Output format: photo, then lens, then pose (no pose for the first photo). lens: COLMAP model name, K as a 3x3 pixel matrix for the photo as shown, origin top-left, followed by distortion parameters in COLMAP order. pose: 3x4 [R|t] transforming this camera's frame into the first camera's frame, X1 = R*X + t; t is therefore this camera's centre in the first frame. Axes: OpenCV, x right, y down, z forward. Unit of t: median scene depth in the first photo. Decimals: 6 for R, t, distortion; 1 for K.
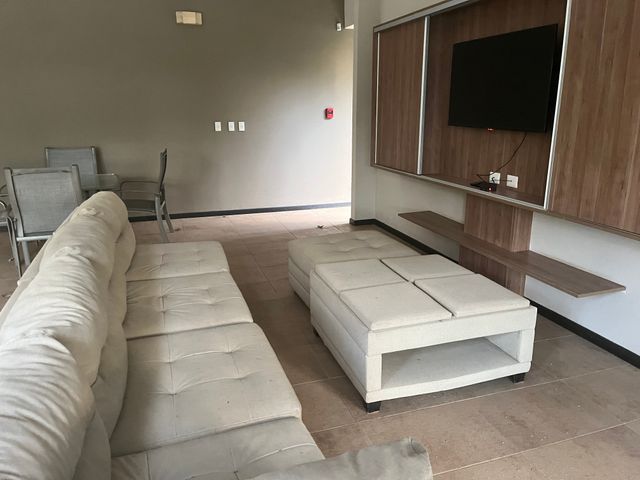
lens RADIAL K [[477.8, 0, 321.1], [0, 477.8, 238.4], [0, 0, 1]] dist [0.058505, -0.090588]
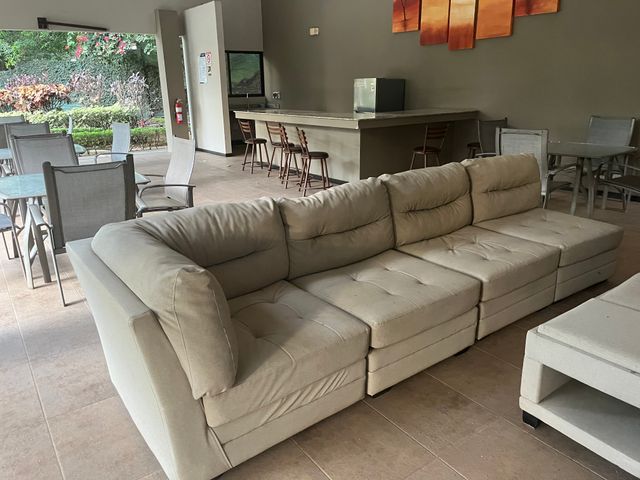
lens RADIAL K [[477.8, 0, 320.3], [0, 477.8, 239.9], [0, 0, 1]] dist [0.058505, -0.090588]
pose [[0.308439, 0.289621, -0.906082, 0.698693], [-0.237127, 0.945863, 0.221617, -0.061480], [0.921215, 0.146501, 0.360418, 0.290795]]
